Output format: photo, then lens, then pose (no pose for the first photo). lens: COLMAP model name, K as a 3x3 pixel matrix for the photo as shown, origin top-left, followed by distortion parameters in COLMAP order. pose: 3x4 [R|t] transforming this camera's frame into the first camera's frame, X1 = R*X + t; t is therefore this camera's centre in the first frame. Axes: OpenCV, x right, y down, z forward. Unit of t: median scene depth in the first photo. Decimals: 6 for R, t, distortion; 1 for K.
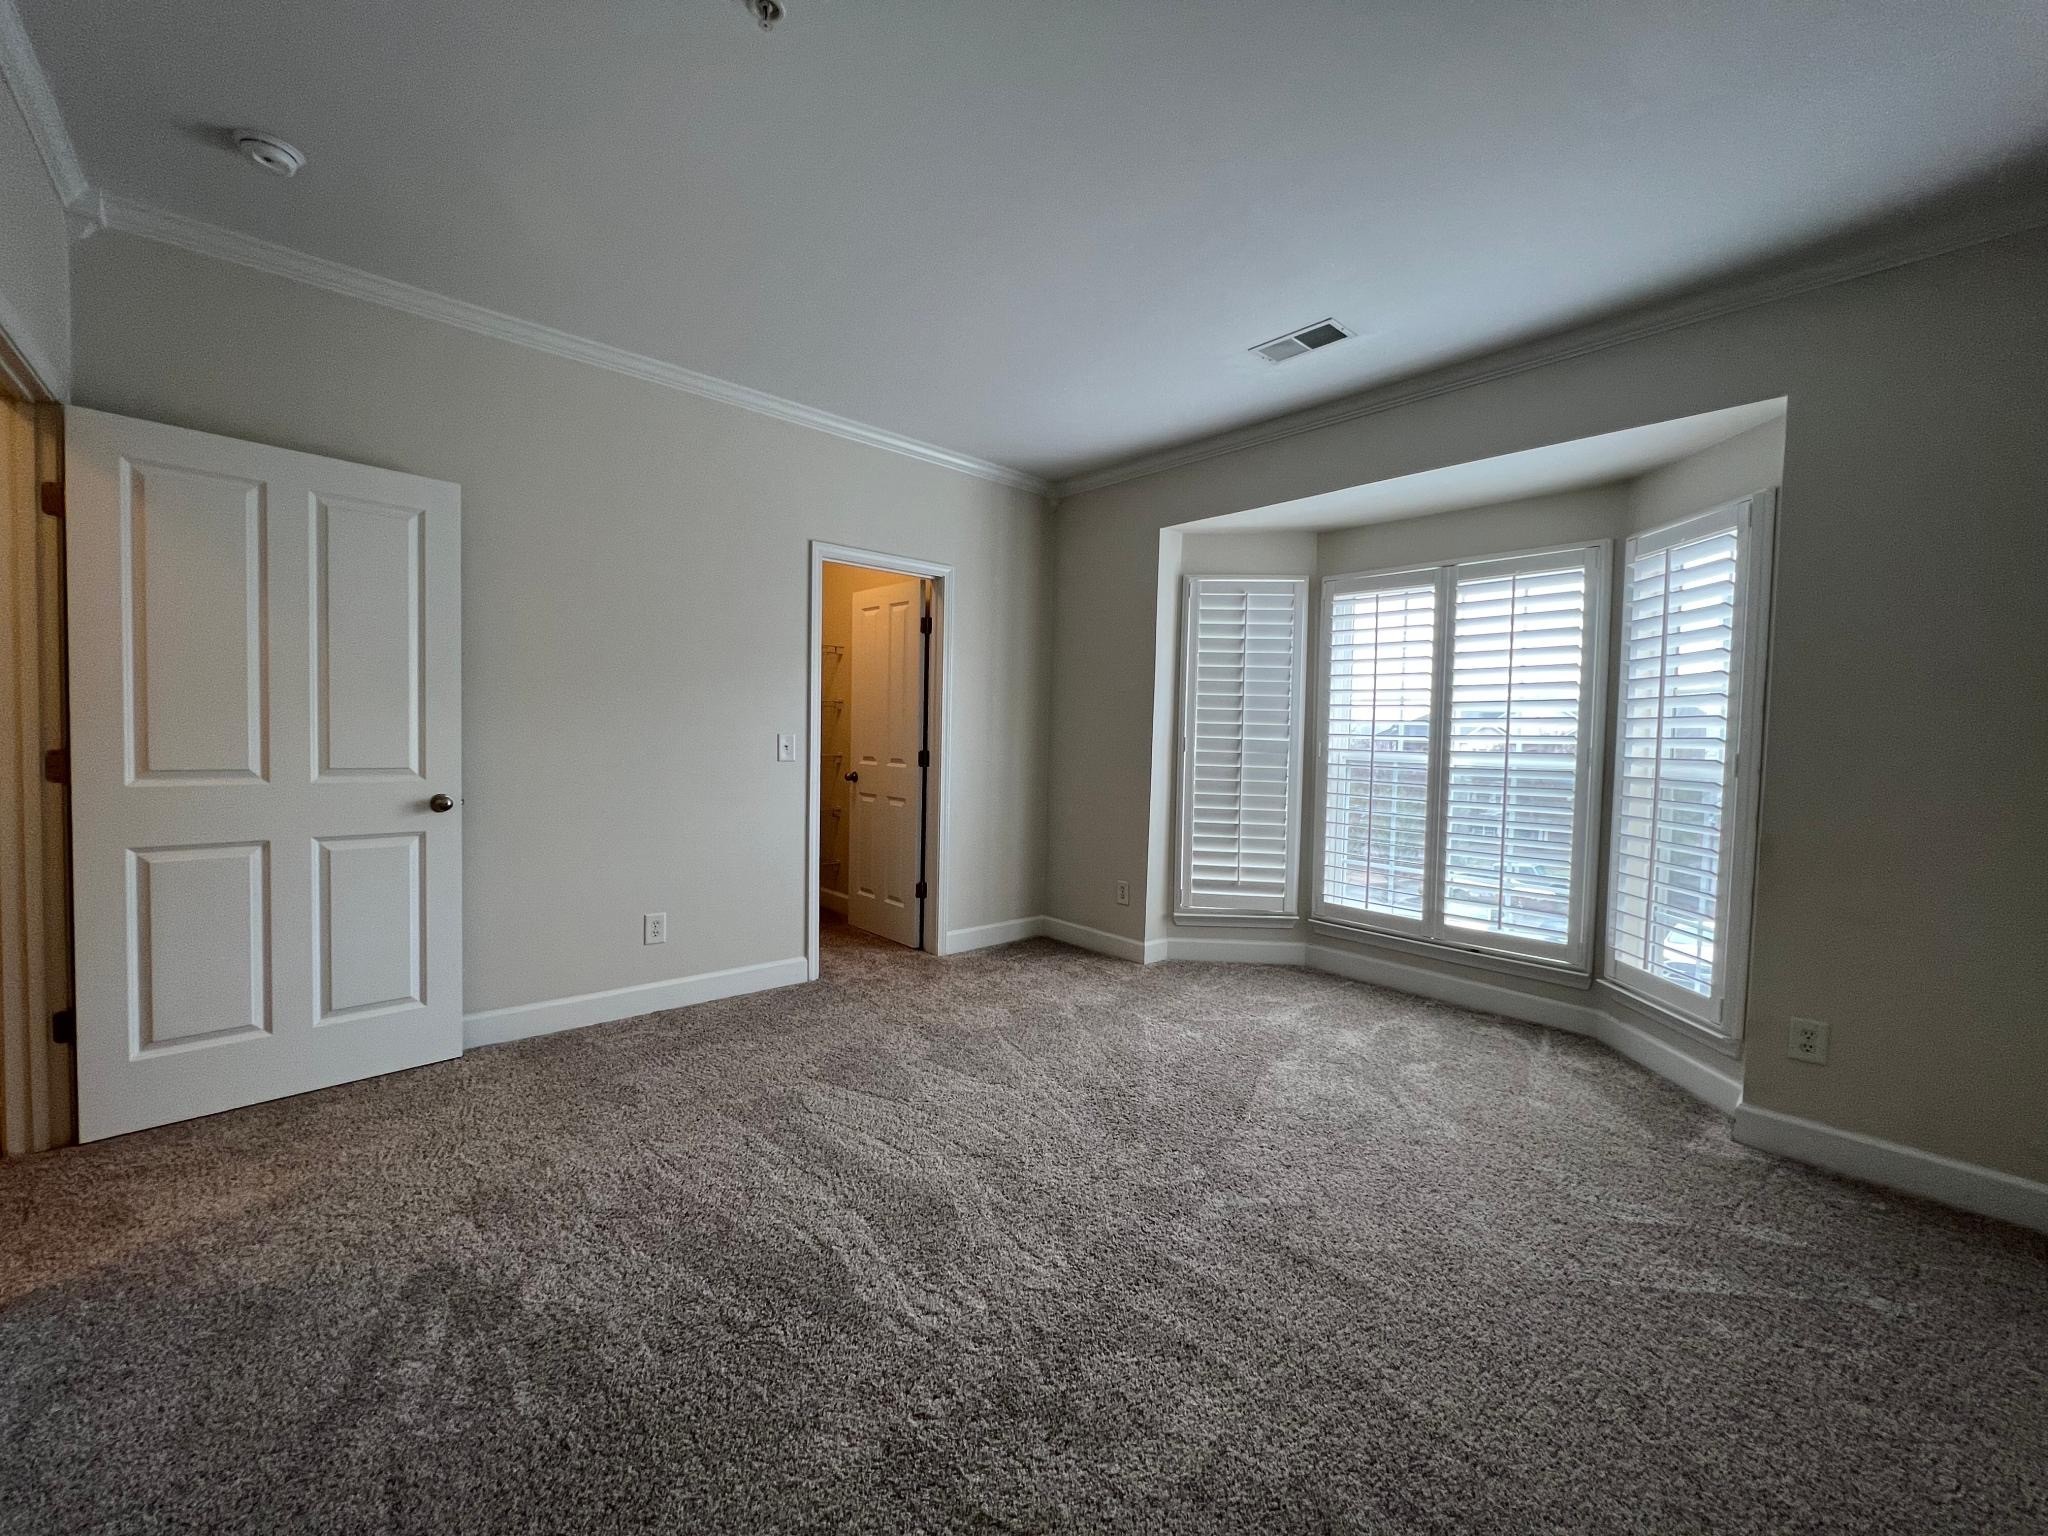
lens RADIAL K [[823.2, 0, 1018.9], [0, 823.2, 766.3], [0, 0, 1]] dist [0.001151, -0.000606]
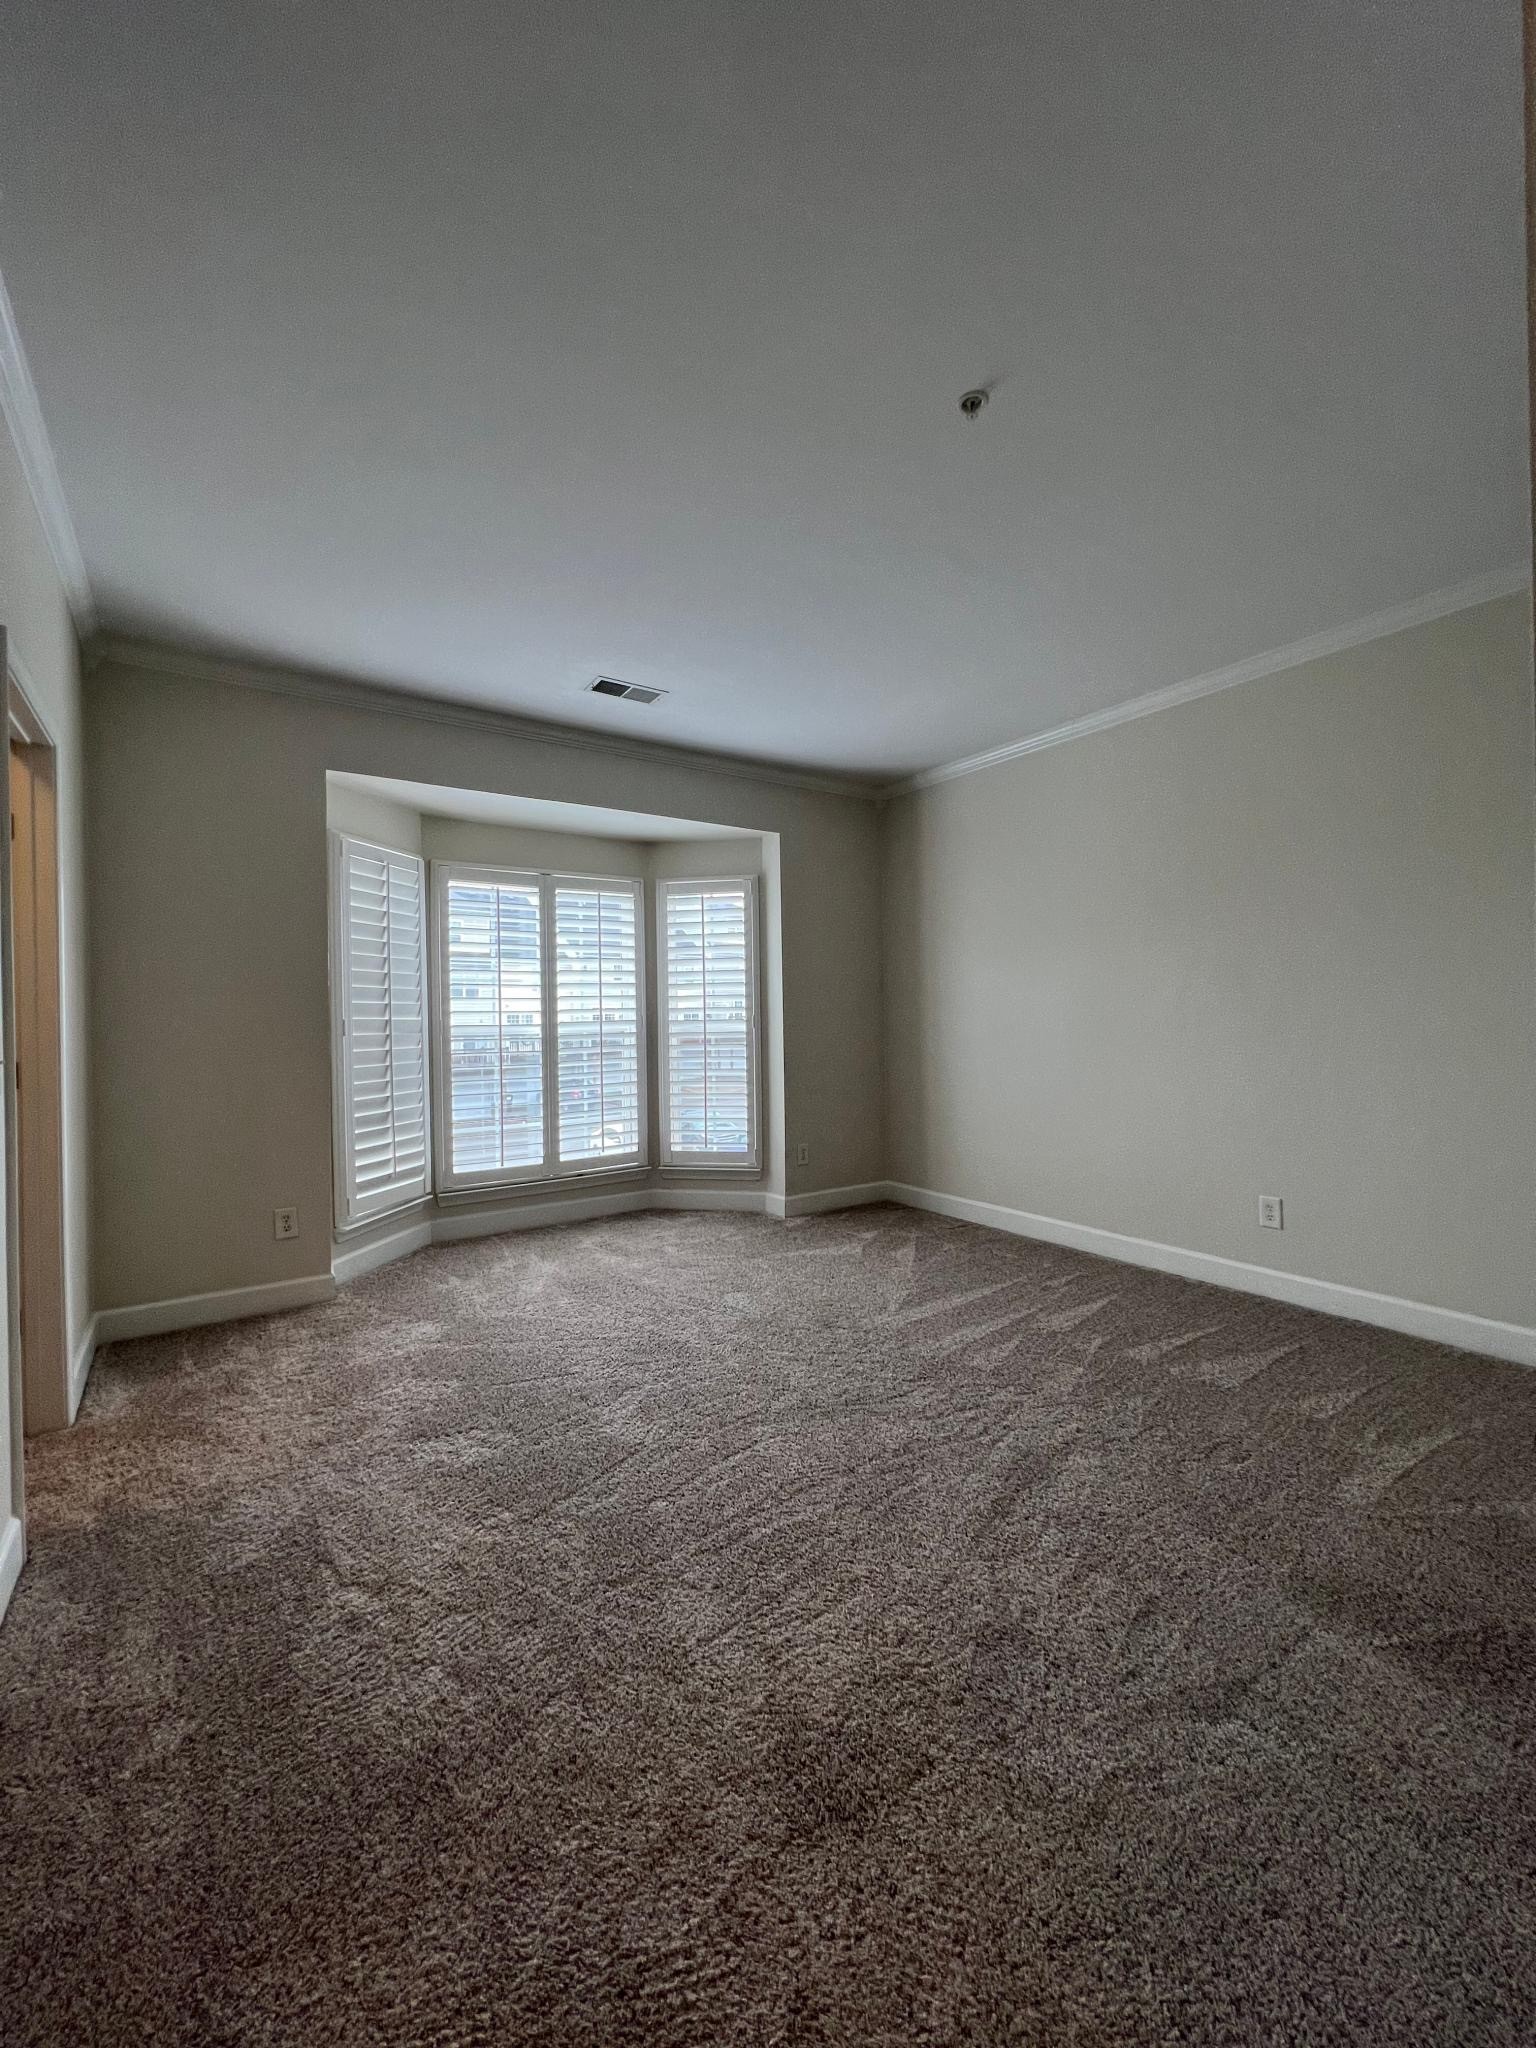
lens RADIAL K [[823.2, 0, 771.6], [0, 823.2, 1019.3], [0, 0, 1]] dist [0.001151, -0.000606]
pose [[0.123399, -0.033371, 0.991796, -0.712552], [0.058297, 0.997952, 0.026325, -0.038960], [-0.990643, 0.054571, 0.125092, 0.541821]]
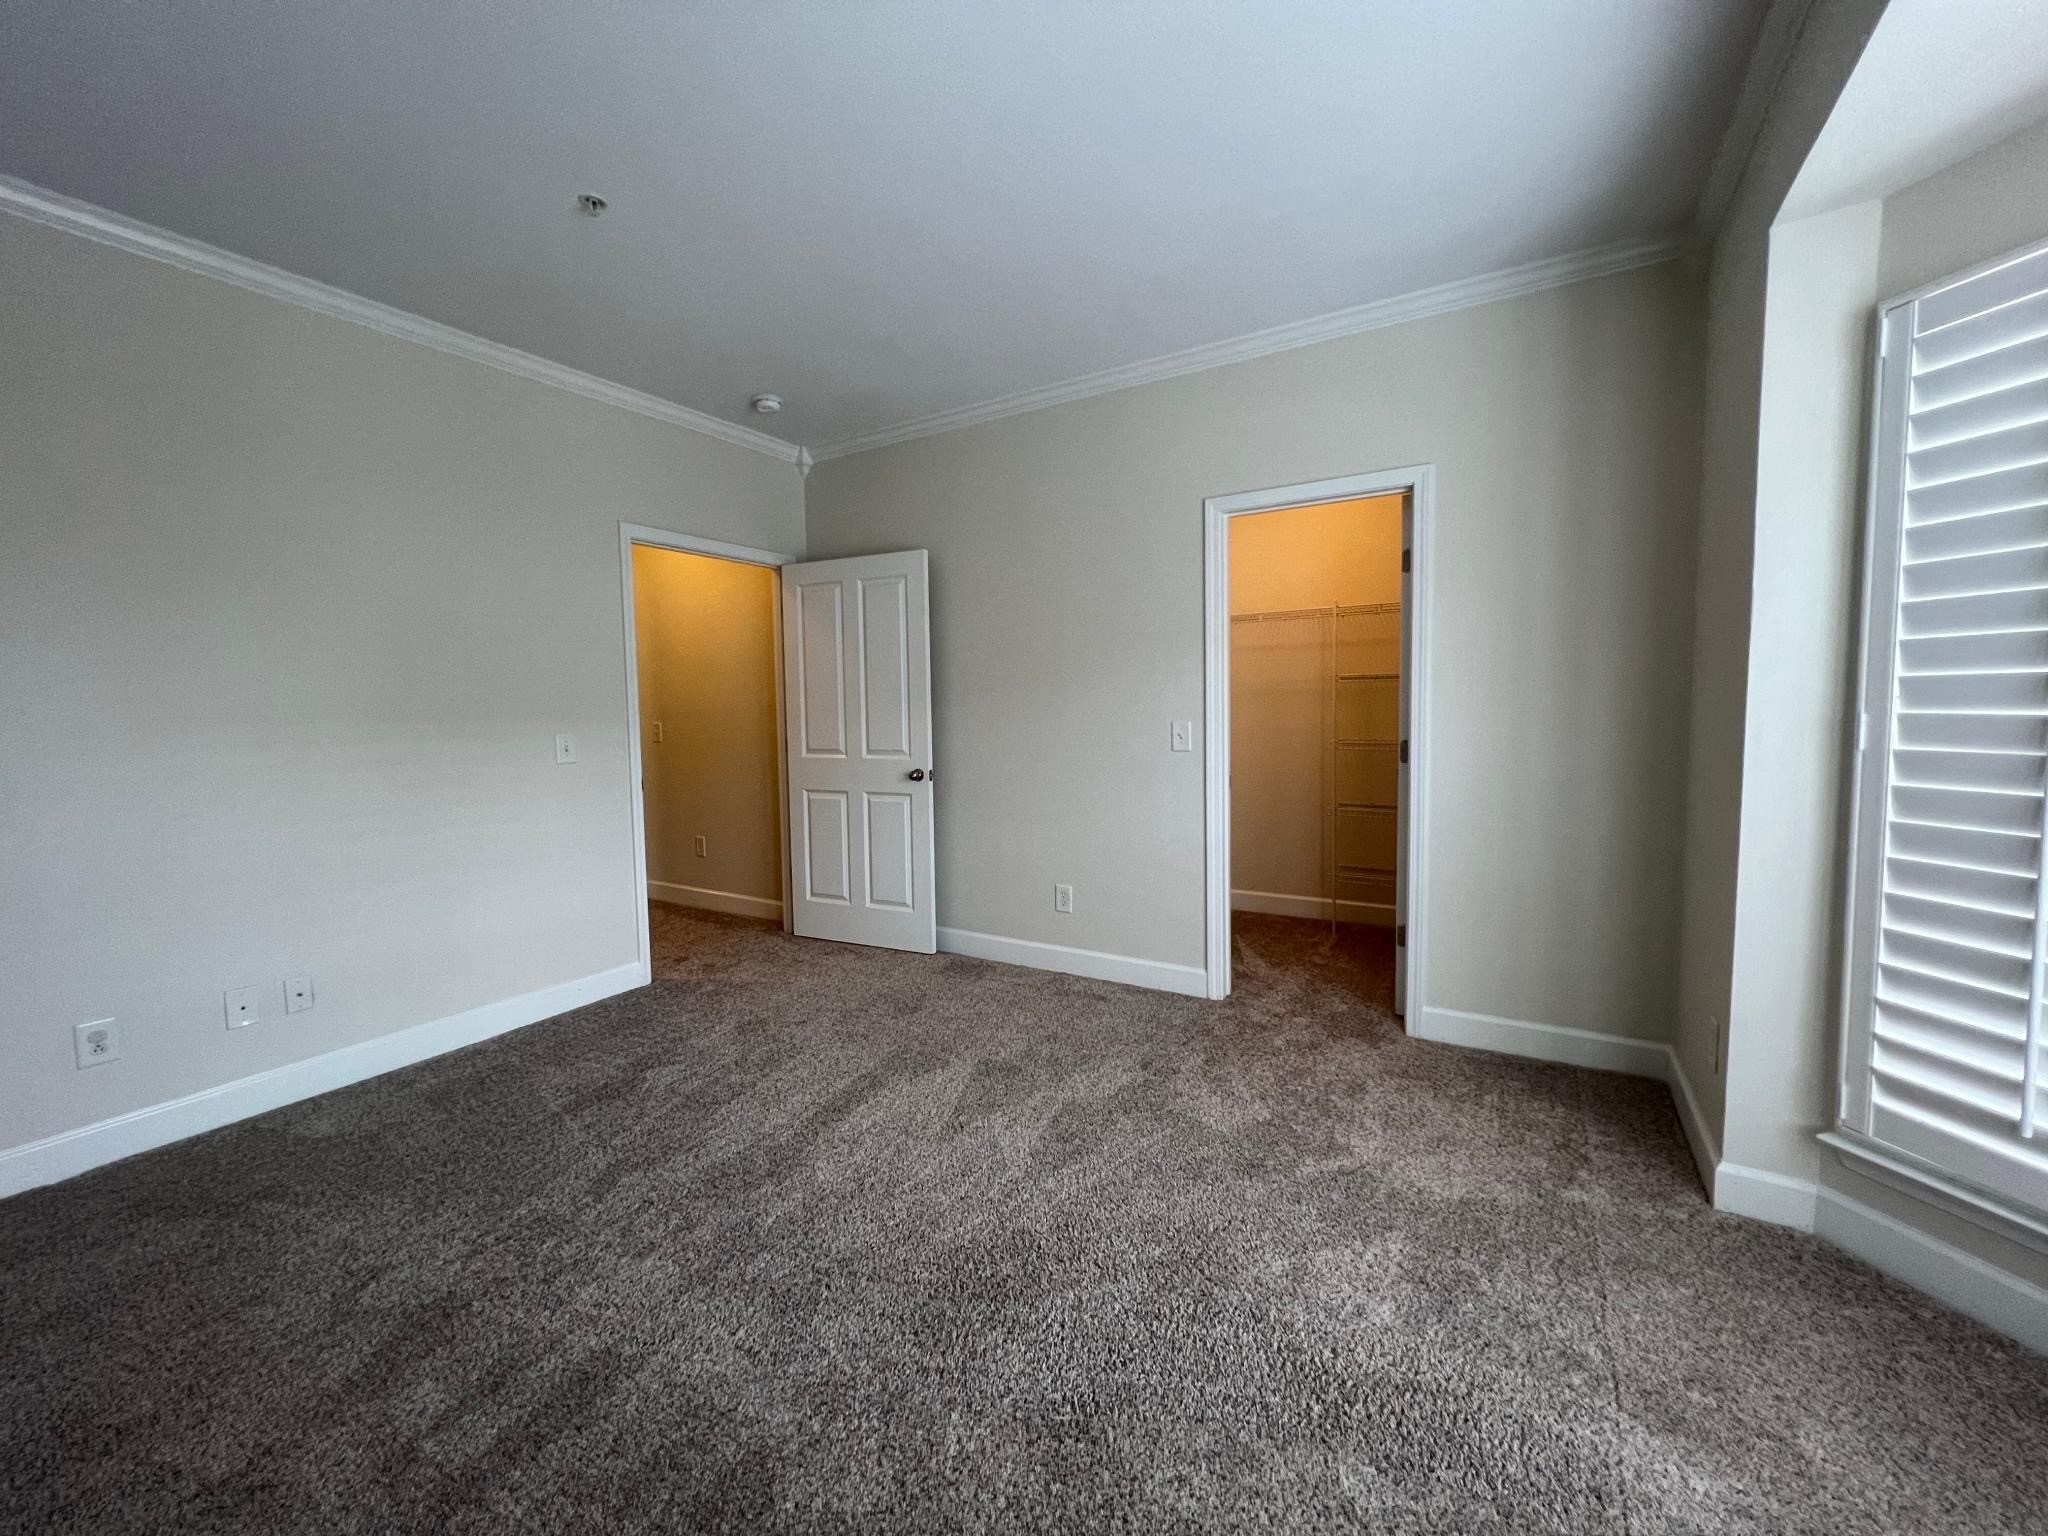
lens RADIAL K [[823.2, 0, 1017.8], [0, 823.2, 764.4], [0, 0, 1]] dist [0.001151, -0.000606]
pose [[0.282348, 0.038553, -0.958537, 0.566334], [-0.015581, 0.999245, 0.035600, -0.021825], [0.959185, 0.004883, 0.282736, 0.588659]]
